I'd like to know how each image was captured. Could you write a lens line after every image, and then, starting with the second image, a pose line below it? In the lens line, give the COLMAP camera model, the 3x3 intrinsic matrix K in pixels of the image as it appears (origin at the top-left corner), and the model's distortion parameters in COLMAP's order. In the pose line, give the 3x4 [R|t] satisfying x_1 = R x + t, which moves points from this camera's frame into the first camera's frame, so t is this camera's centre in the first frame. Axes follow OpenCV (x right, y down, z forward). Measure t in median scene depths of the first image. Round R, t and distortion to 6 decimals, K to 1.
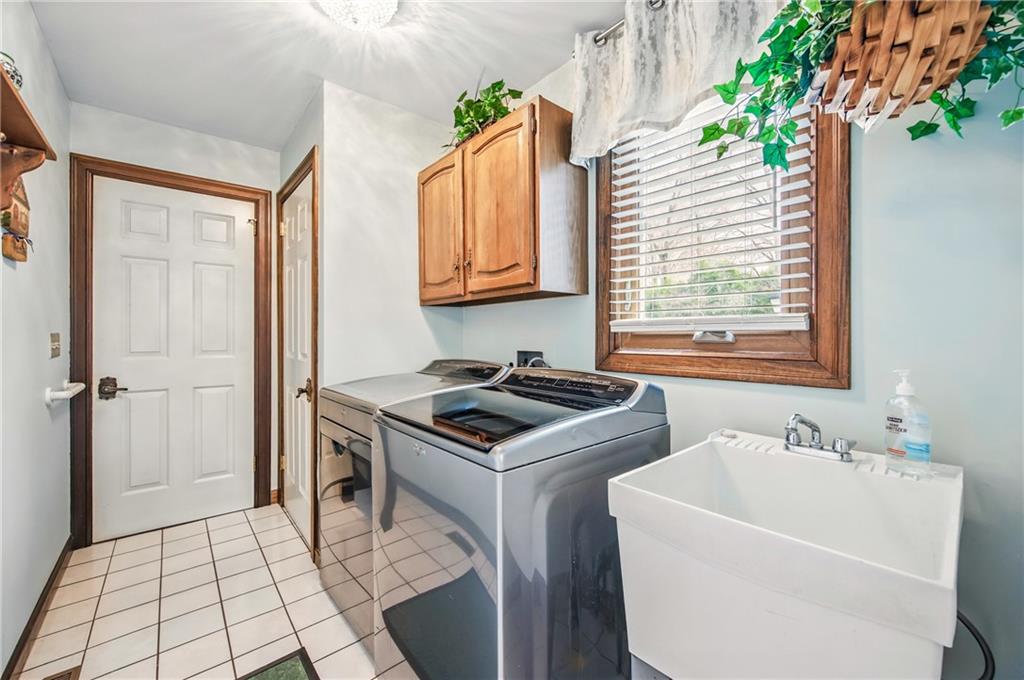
lens RADIAL K [[409.5, 0, 510.0], [0, 409.5, 334.7], [0, 0, 1]] dist [-0.001617, -0.000297]
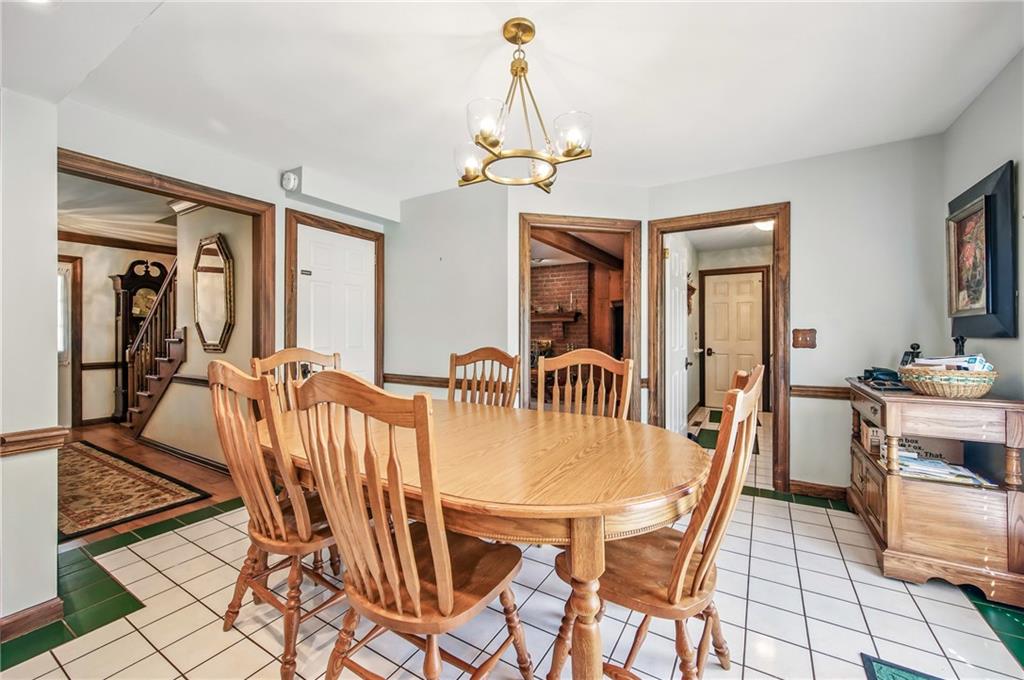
lens RADIAL K [[409.5, 0, 516.1], [0, 409.5, 335.2], [0, 0, 1]] dist [-0.001617, -0.000297]
pose [[0.326676, -0.007741, -0.945105, 1.207669], [-0.000531, 0.999965, -0.008374, 0.040857], [0.945136, 0.003237, 0.326660, -1.142925]]
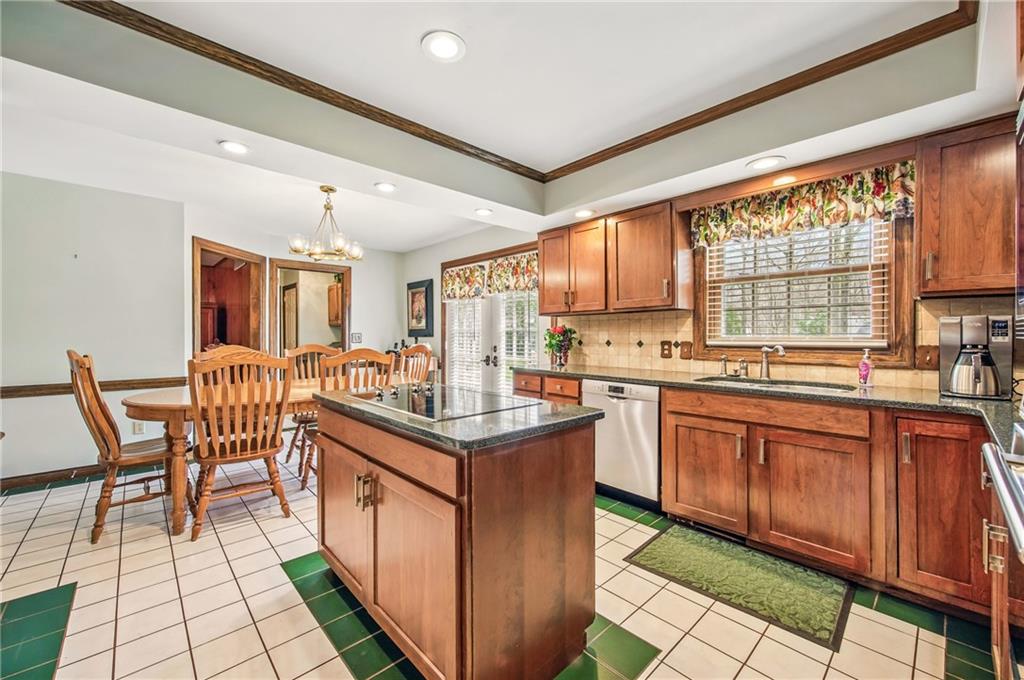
lens RADIAL K [[409.5, 0, 520.7], [0, 409.5, 337.6], [0, 0, 1]] dist [-0.001617, -0.000297]
pose [[0.997474, -0.020754, 0.067929, 1.134633], [0.021352, 0.999739, -0.008094, 0.082194], [-0.067743, 0.009524, 0.997657, -2.499417]]
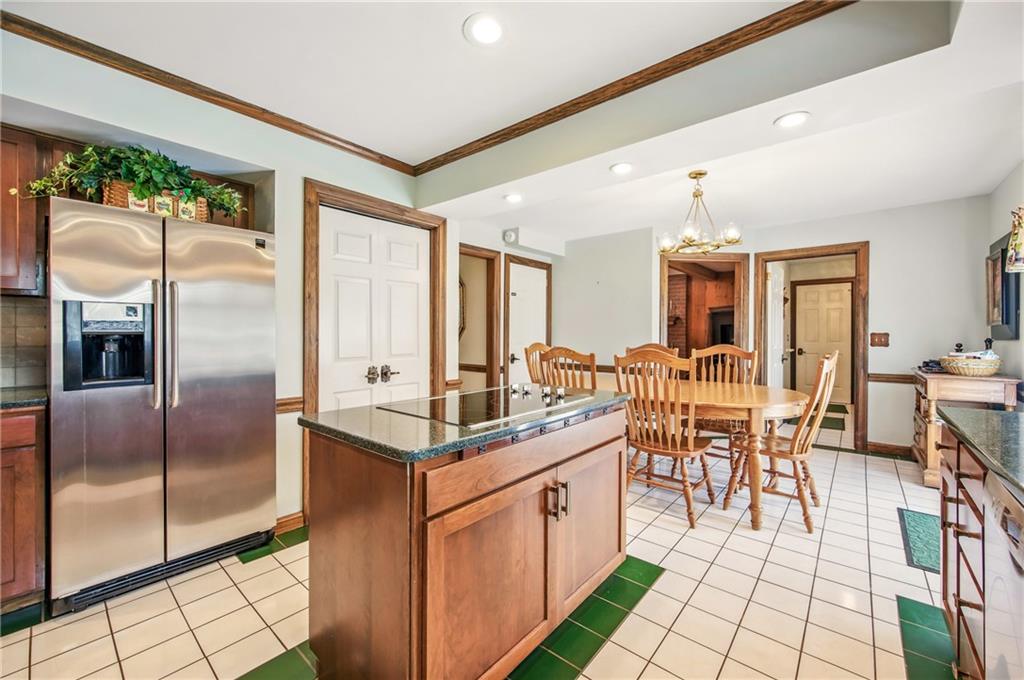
lens RADIAL K [[409.5, 0, 511.7], [0, 409.5, 335.2], [0, 0, 1]] dist [-0.001617, -0.000297]
pose [[0.167835, -0.007455, -0.985787, 1.778138], [-0.009134, 0.999917, -0.009117, 0.051707], [0.985773, 0.010534, 0.167753, -1.748289]]
